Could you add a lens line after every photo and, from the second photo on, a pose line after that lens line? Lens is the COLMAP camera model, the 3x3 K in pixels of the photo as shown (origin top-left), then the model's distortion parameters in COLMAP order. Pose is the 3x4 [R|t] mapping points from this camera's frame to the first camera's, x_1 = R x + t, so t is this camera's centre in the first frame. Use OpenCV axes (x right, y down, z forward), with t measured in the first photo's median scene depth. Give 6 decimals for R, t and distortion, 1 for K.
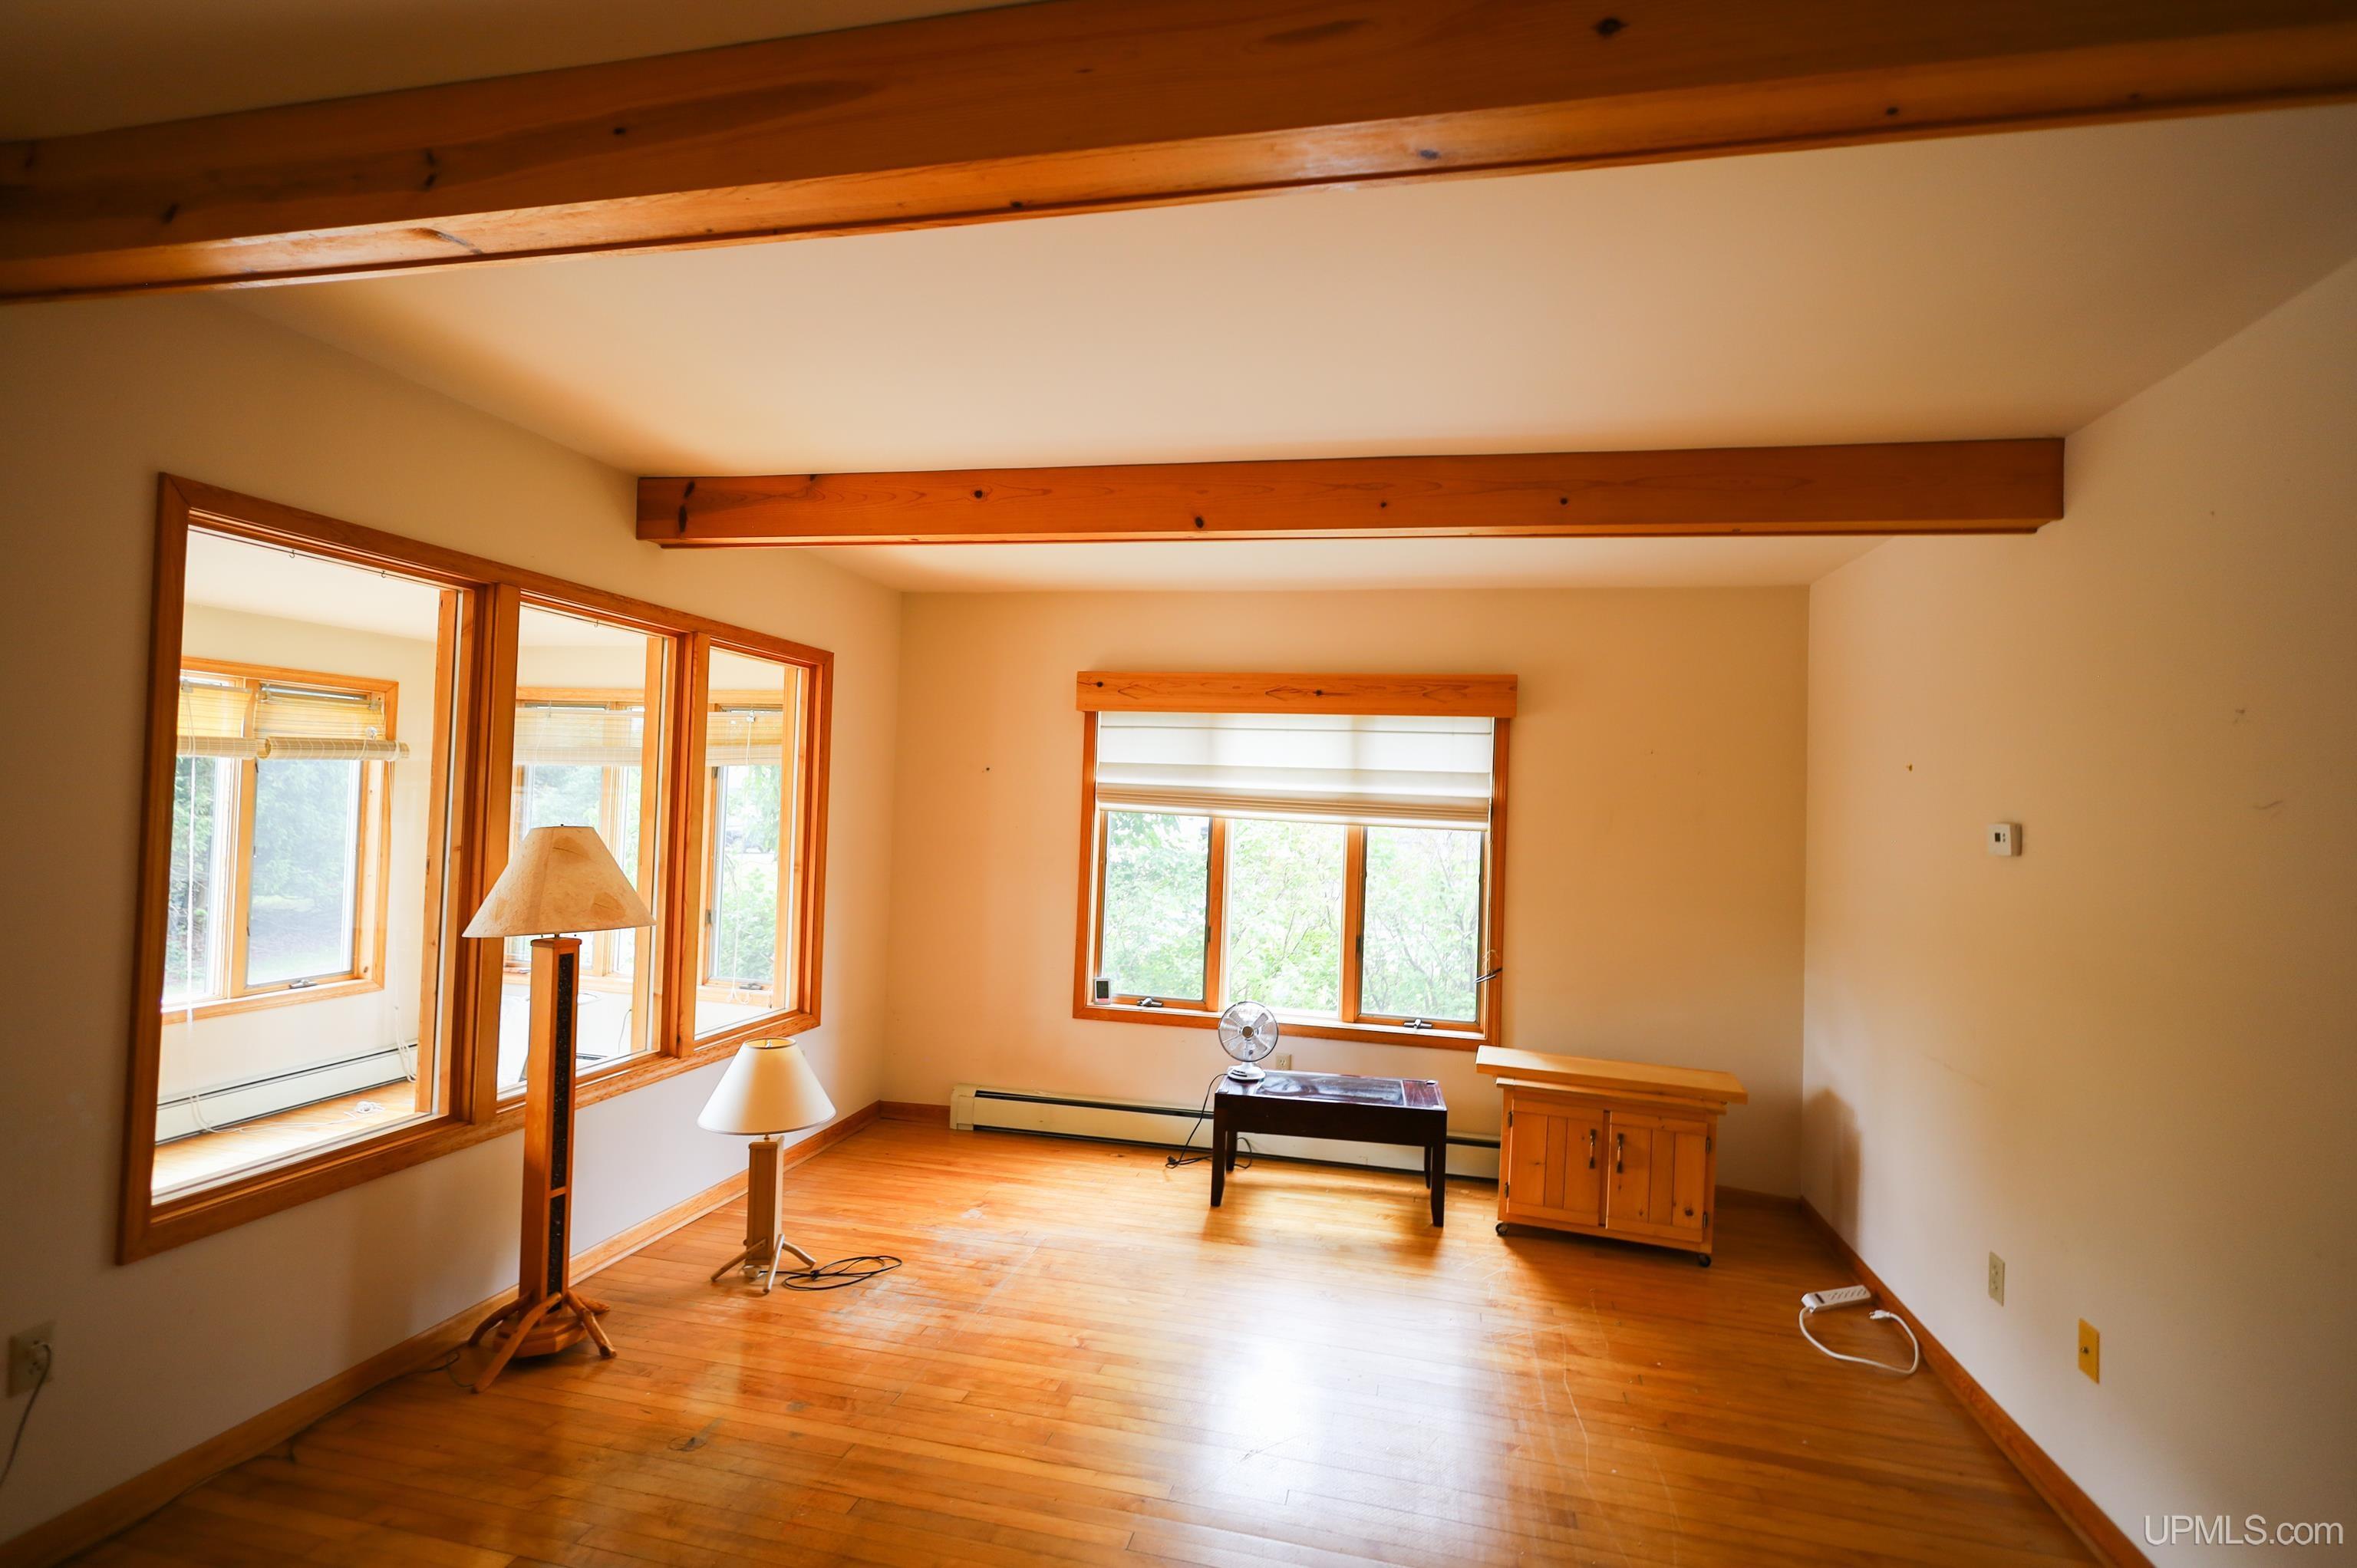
lens RADIAL K [[1075.9, 0, 1184.1], [0, 1075.9, 785.1], [0, 0, 1]] dist [0.002801, 0.000318]
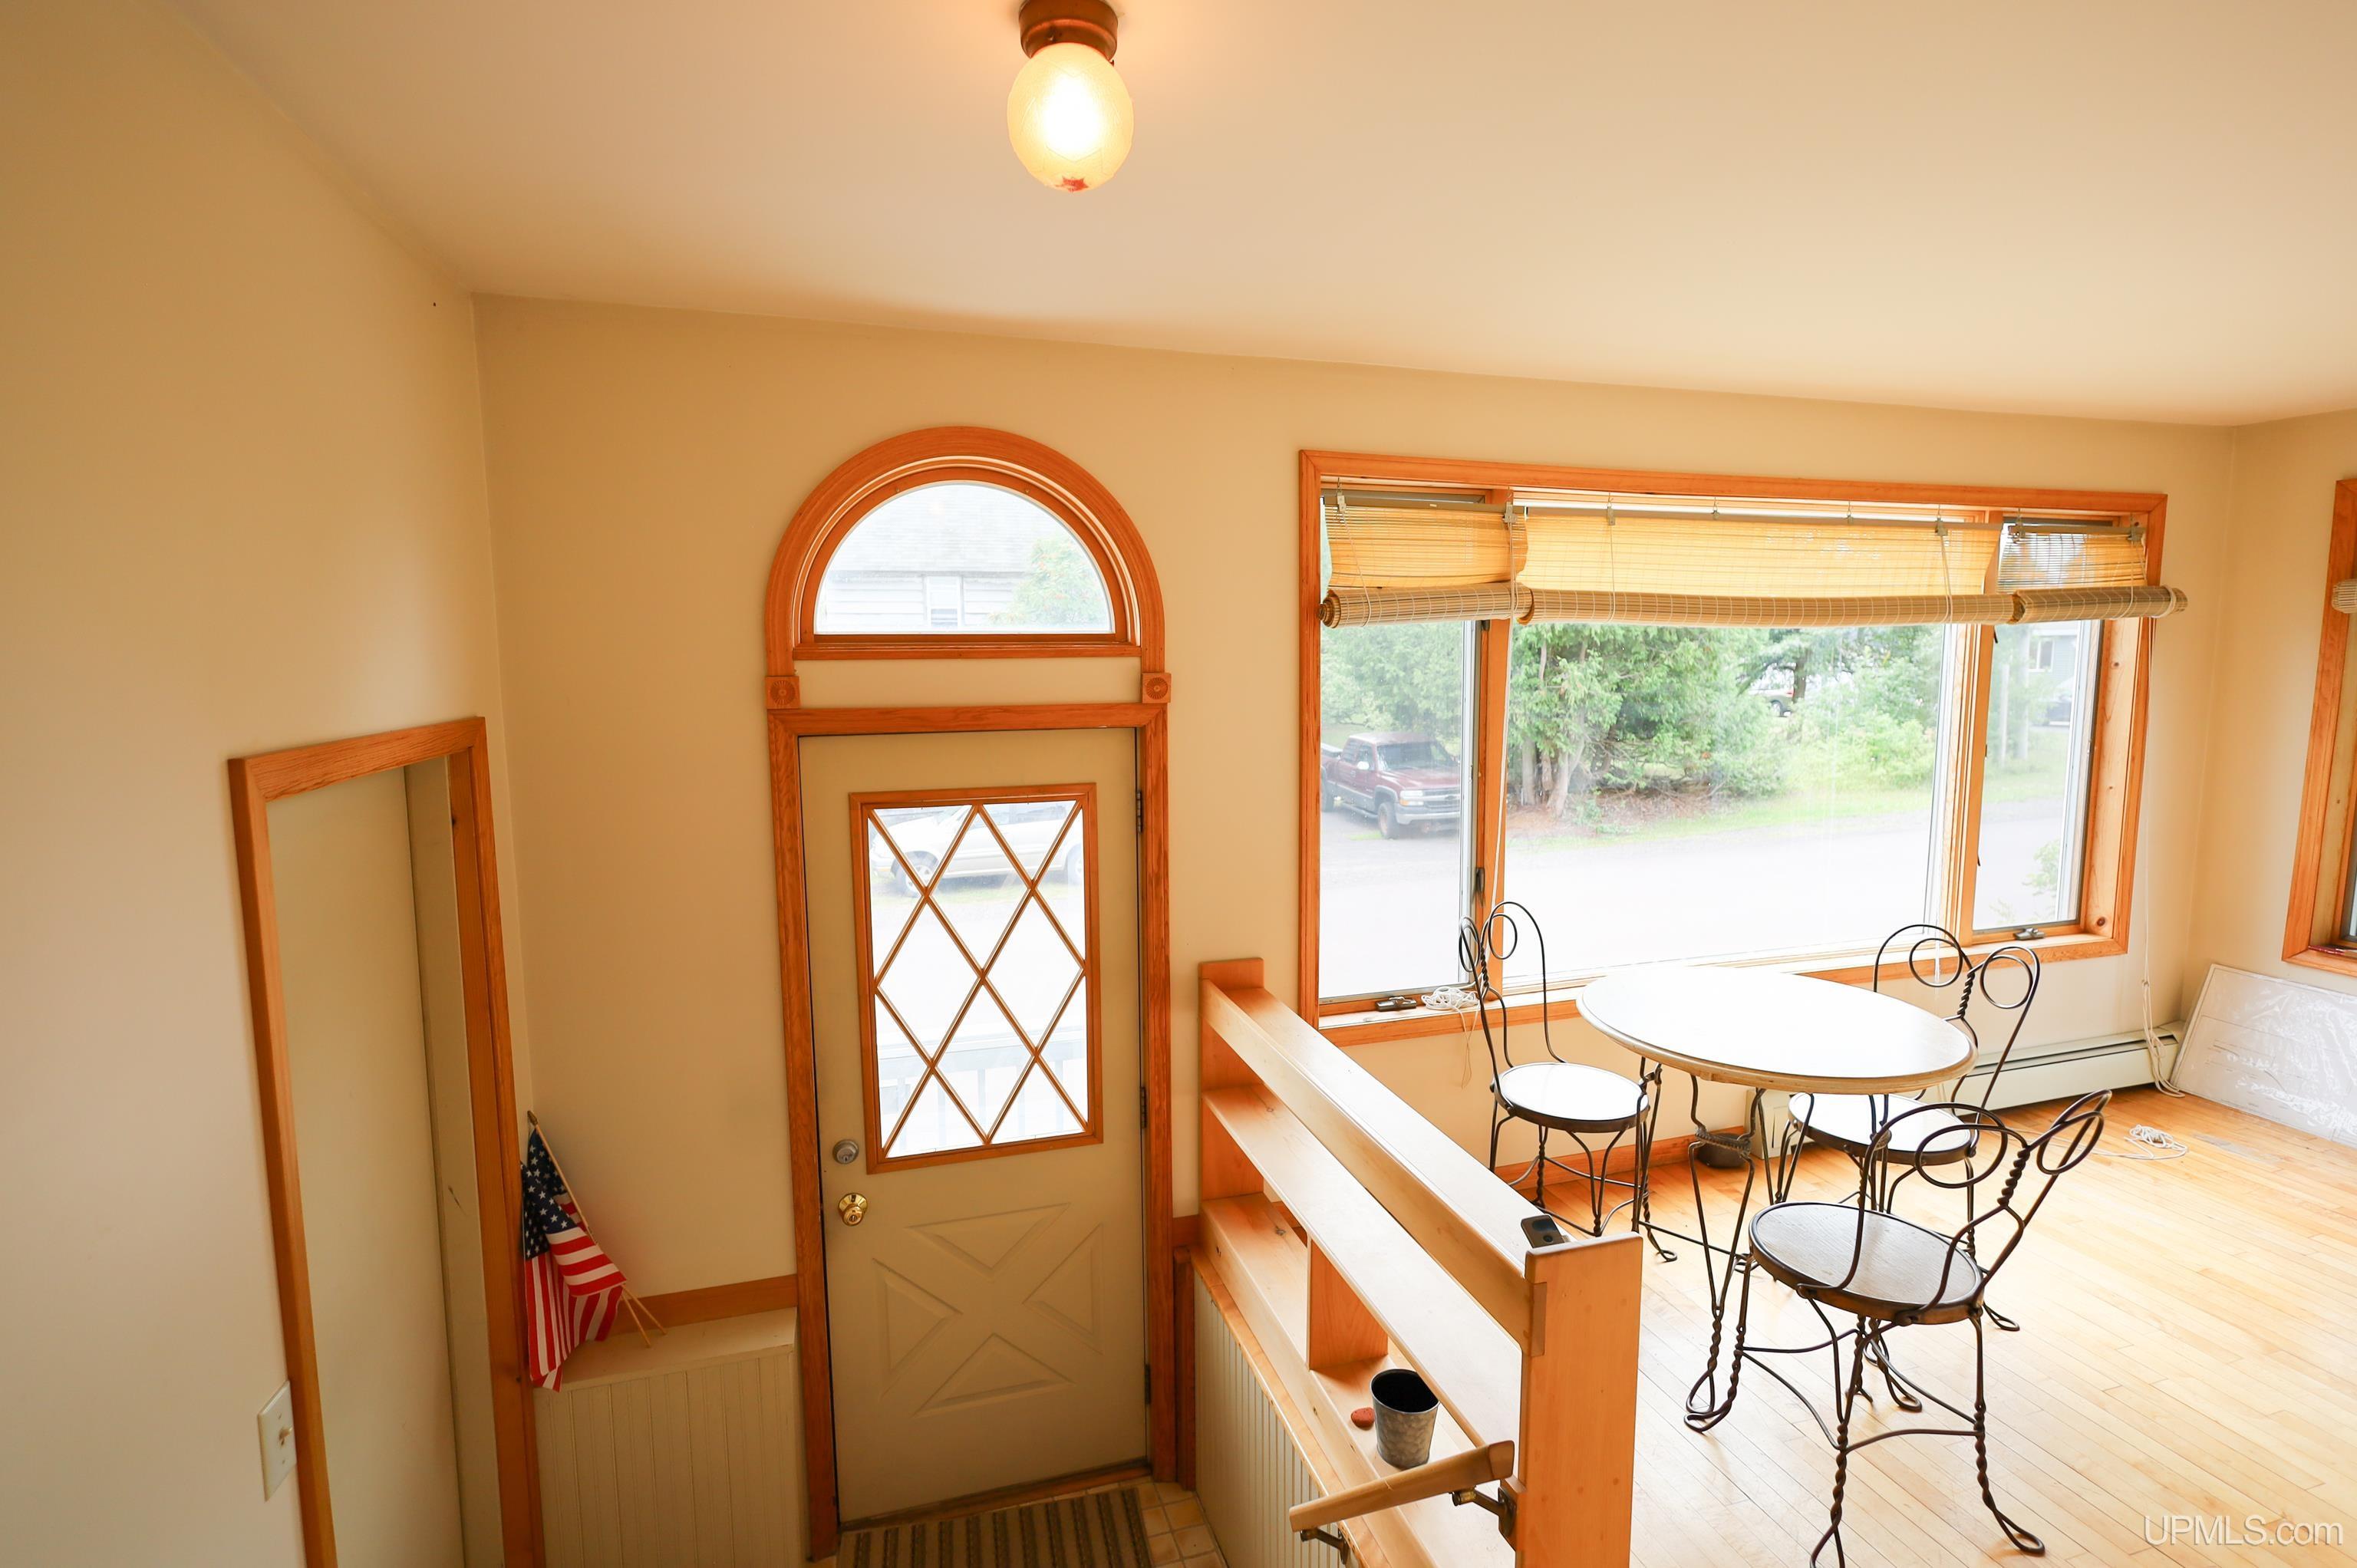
lens RADIAL K [[1075.9, 0, 1175.0], [0, 1075.9, 779.2], [0, 0, 1]] dist [0.002801, 0.000318]
pose [[0.492307, 0.063164, -0.868127, -0.452287], [0.037189, 0.994926, 0.093479, -0.007830], [0.869627, -0.078305, 0.487460, 0.147240]]
